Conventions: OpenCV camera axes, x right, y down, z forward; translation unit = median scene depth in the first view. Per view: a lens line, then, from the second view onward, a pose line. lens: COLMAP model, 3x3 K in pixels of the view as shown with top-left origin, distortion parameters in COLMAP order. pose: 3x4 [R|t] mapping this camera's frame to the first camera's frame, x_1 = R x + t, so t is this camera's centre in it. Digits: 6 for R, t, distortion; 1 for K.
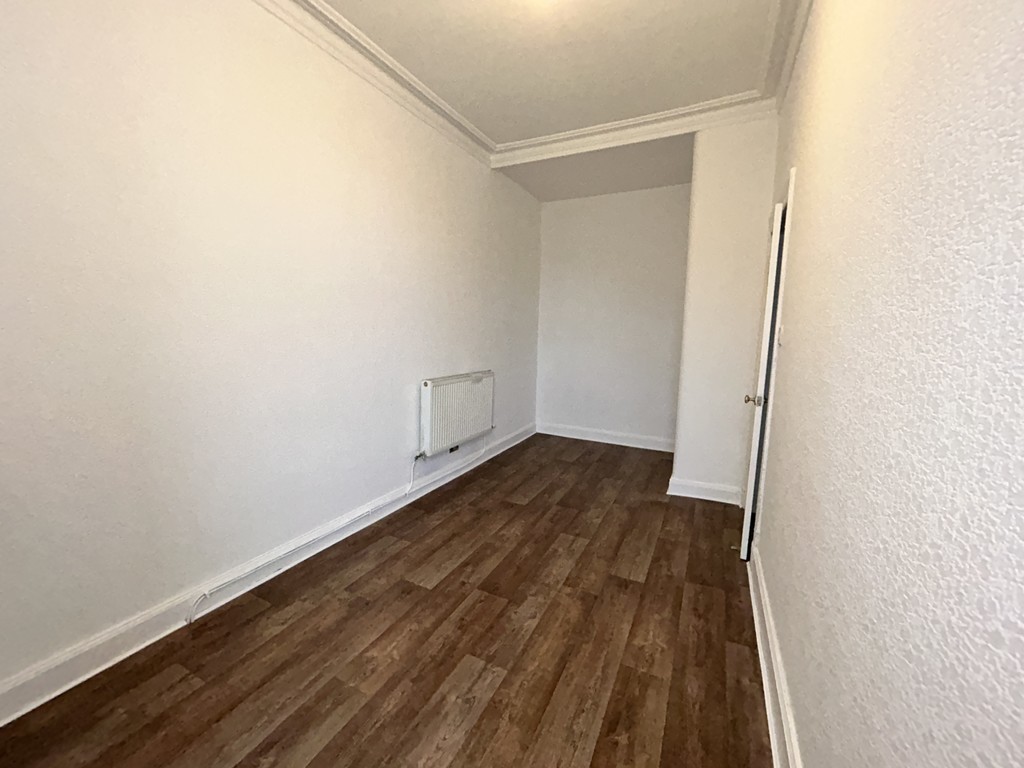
lens RADIAL K [[412.9, 0, 504.6], [0, 412.9, 432.1], [0, 0, 1]] dist [-0.000945, -0.000063]
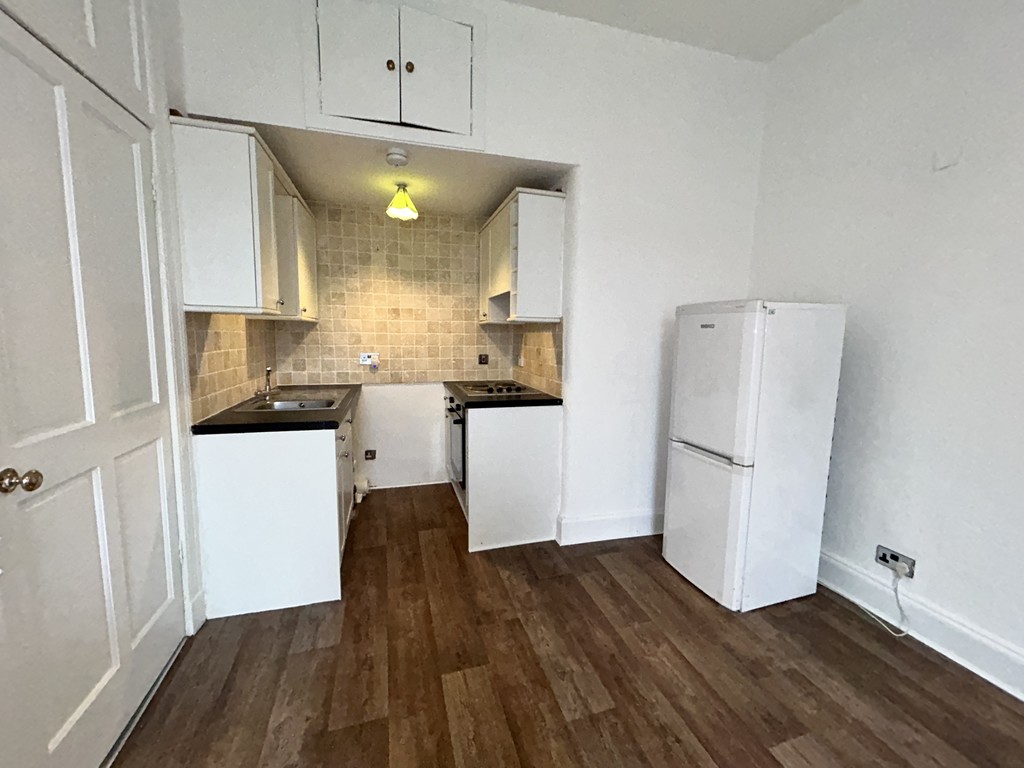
lens RADIAL K [[412.9, 0, 512.3], [0, 412.9, 380.0], [0, 0, 1]] dist [-0.000945, -0.000063]
pose [[-0.721451, 0.046931, -0.690873, 0.682037], [-0.211419, 0.935133, 0.284301, -0.318061], [0.659401, 0.351173, -0.664731, 1.311576]]
